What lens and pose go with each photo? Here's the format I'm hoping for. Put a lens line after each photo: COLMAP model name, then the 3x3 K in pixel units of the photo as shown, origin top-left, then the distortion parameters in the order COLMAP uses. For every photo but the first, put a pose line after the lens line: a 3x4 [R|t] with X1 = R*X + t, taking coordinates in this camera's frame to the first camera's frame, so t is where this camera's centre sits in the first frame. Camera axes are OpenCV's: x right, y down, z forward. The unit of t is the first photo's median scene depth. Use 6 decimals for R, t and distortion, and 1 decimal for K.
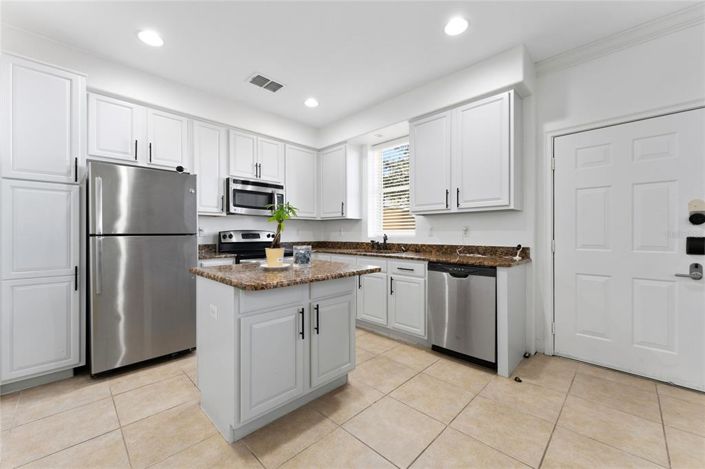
lens RADIAL K [[278.6, 0, 352.5], [0, 278.6, 234.5], [0, 0, 1]] dist [-0.000254, -0.000084]
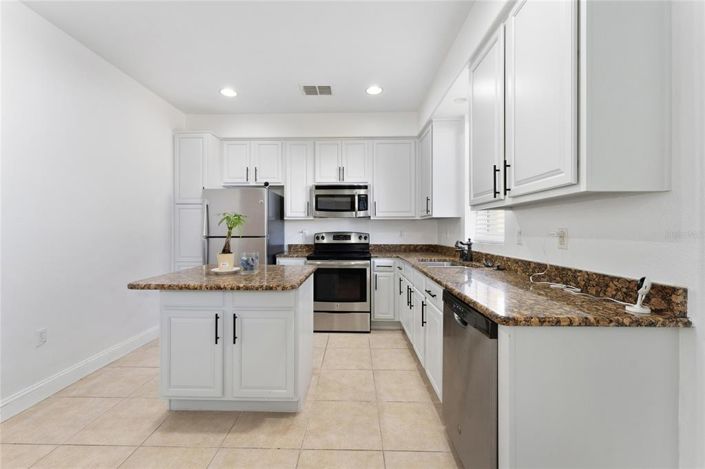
lens RADIAL K [[285.8, 0, 350.8], [0, 285.8, 229.8], [0, 0, 1]] dist [-0.000095, -0.000077]
pose [[0.687282, -0.000109, -0.726391, 0.529802], [-0.003319, 0.999989, -0.003291, -0.024705], [0.726383, 0.004673, 0.687274, 0.362332]]
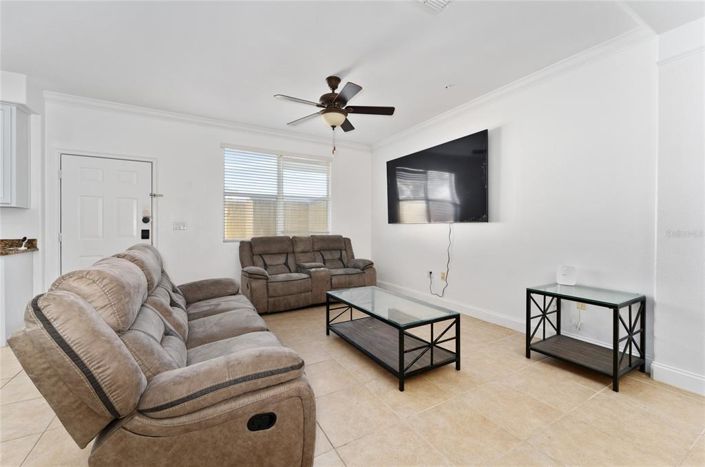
lens RADIAL K [[285.8, 0, 350.8], [0, 285.8, 228.8], [0, 0, 1]] dist [-0.000095, -0.000077]
pose [[0.269501, 0.002455, 0.962997, -0.173527], [0.000194, 0.999997, -0.002604, 0.004942], [-0.963000, 0.000889, 0.269500, -0.580594]]
